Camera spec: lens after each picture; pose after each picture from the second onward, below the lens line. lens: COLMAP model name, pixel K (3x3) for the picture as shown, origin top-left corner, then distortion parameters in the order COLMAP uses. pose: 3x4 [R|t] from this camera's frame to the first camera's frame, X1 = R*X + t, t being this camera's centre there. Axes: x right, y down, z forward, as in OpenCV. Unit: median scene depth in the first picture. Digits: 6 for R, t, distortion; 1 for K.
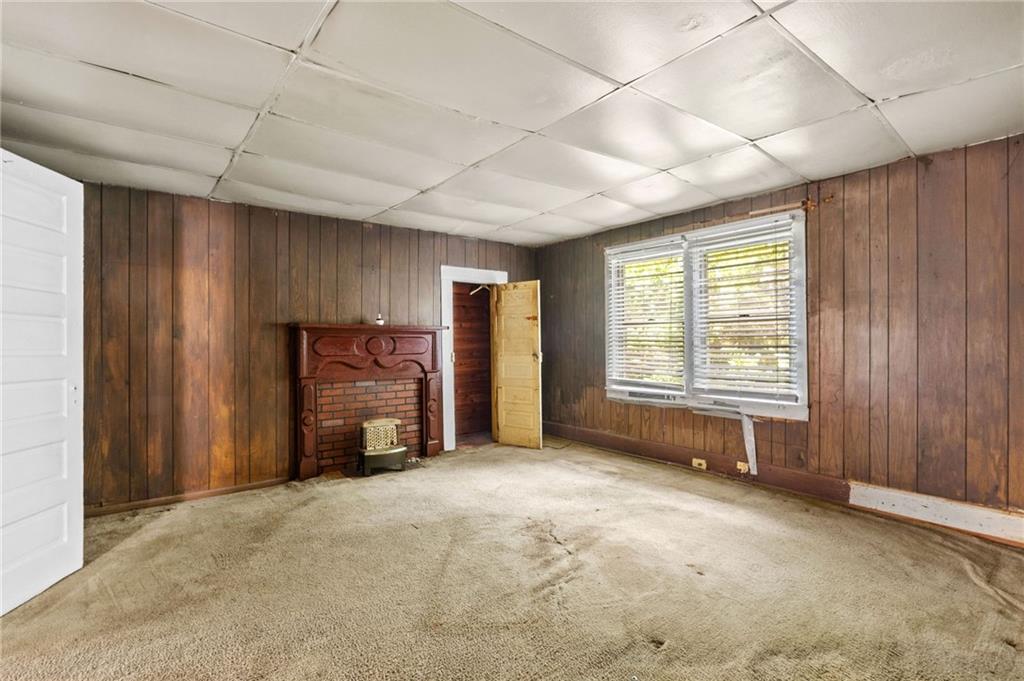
lens RADIAL K [[468.9, 0, 505.3], [0, 468.9, 339.1], [0, 0, 1]] dist [-0.013193, 0.001305]
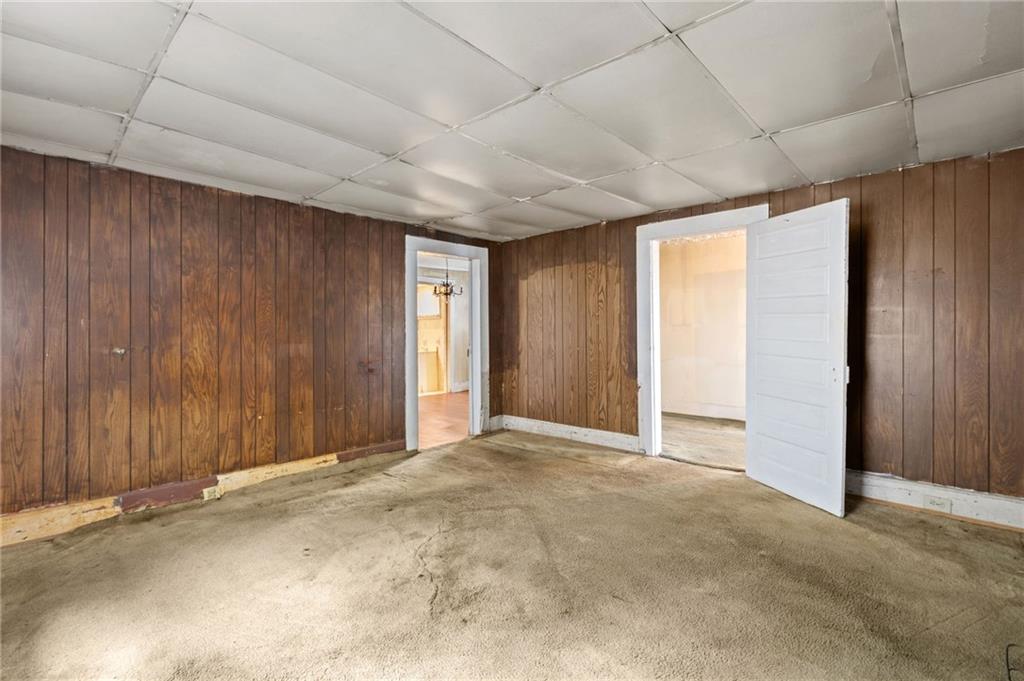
lens RADIAL K [[468.9, 0, 514.4], [0, 468.9, 338.6], [0, 0, 1]] dist [-0.013193, 0.001305]
pose [[-0.990411, 0.002586, -0.138129, 0.061414], [0.002853, 0.999994, -0.001735, 0.011606], [0.138123, -0.002112, -0.990413, 1.453786]]
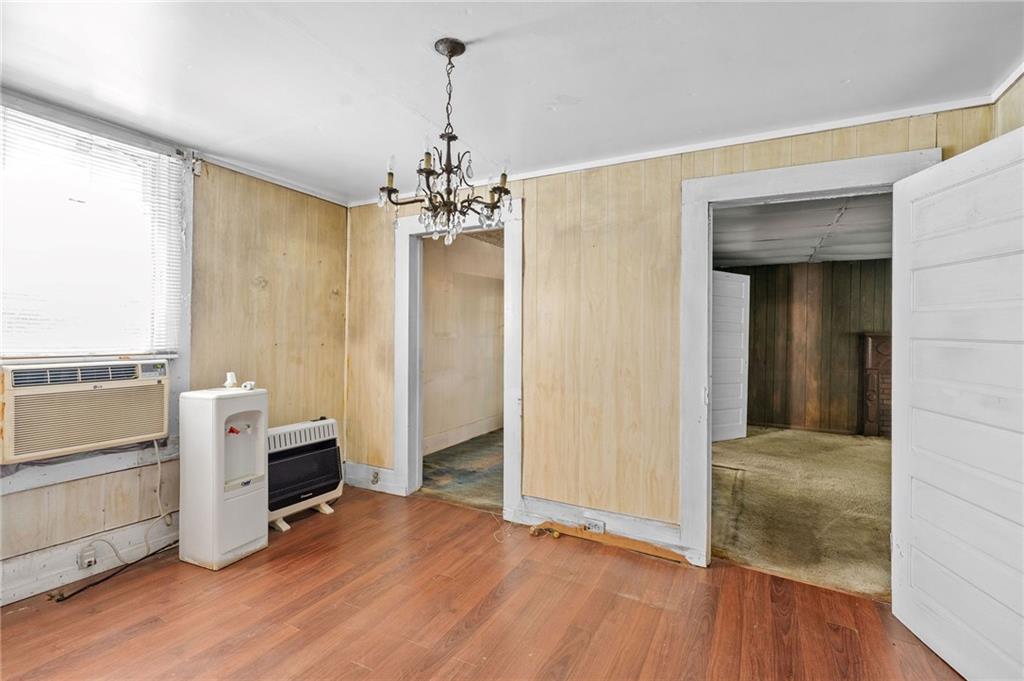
lens RADIAL K [[468.9, 0, 505.8], [0, 468.9, 335.6], [0, 0, 1]] dist [-0.013193, 0.001305]
pose [[0.376979, 0.014808, -0.926103, 0.575157], [-0.015954, 0.999828, 0.009493, -0.022086], [0.926084, 0.011197, 0.377150, -0.727103]]
